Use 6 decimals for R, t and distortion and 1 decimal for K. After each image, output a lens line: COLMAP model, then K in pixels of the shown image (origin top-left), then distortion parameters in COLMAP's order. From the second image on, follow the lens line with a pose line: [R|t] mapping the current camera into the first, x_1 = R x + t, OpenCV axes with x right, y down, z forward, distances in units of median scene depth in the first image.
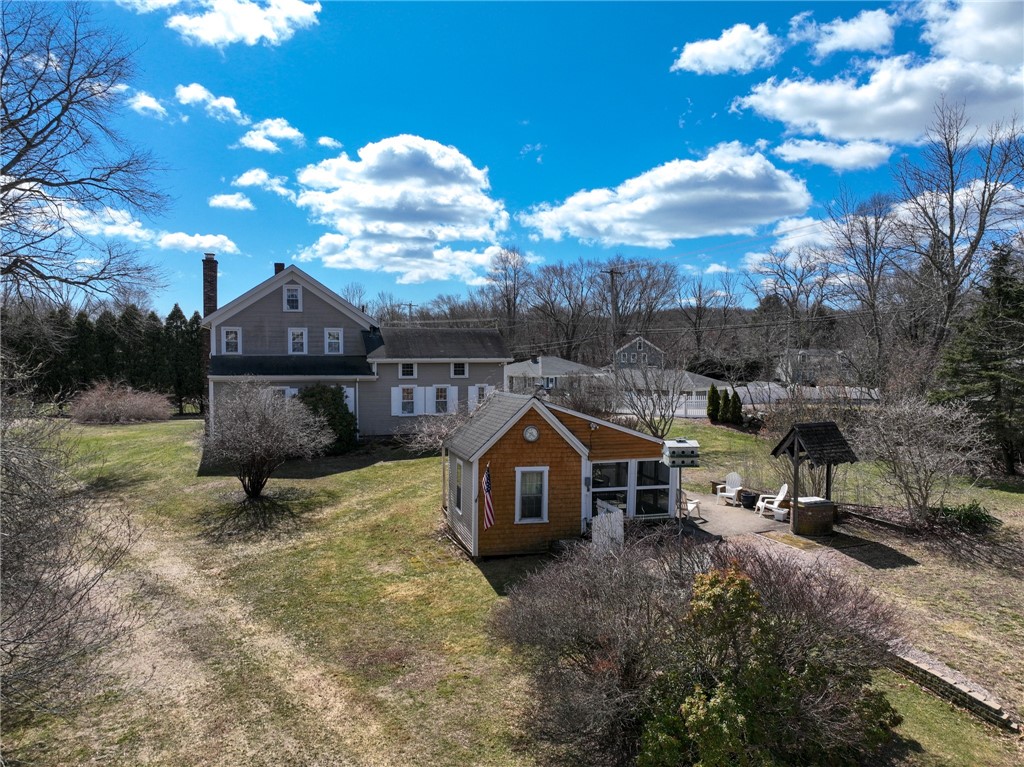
lens RADIAL K [[695.5, 0, 512.0], [0, 695.5, 383.5], [0, 0, 1]] dist [-0.005426, -0.002044]
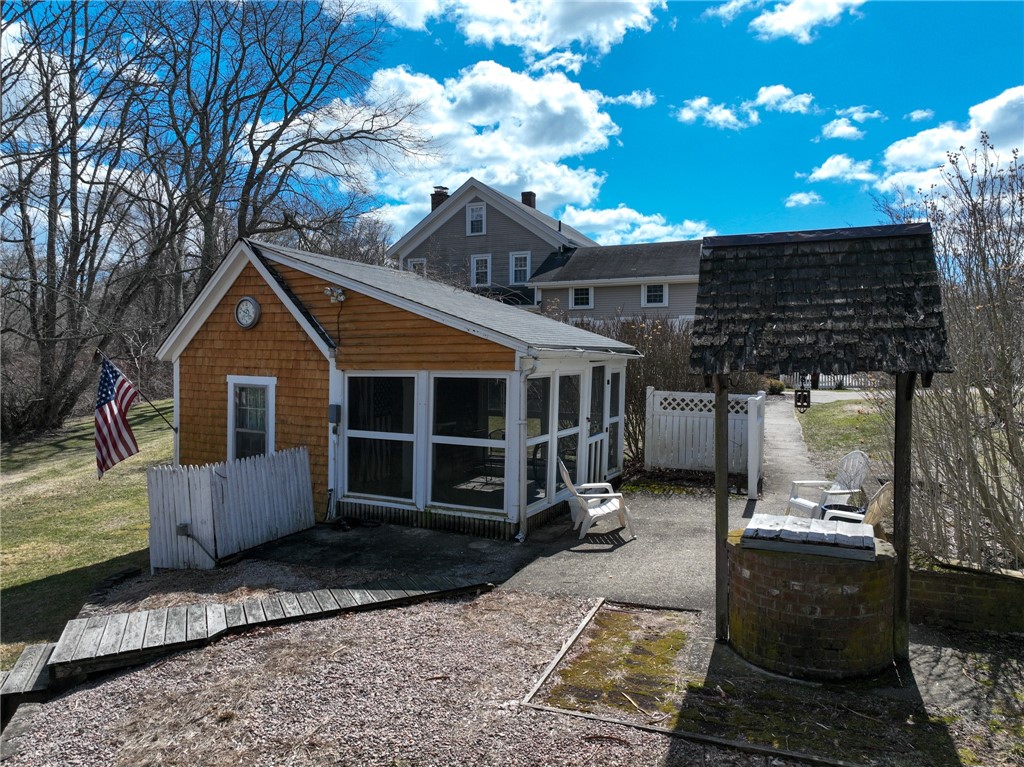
lens RADIAL K [[725.5, 0, 512.0], [0, 725.5, 383.5], [0, 0, 1]] dist [0.006477, 0.003479]
pose [[0.715175, 0.020578, -0.698642, 0.540547], [-0.026519, 0.999646, 0.002298, 0.116411], [0.698442, 0.016884, 0.715468, 0.731488]]
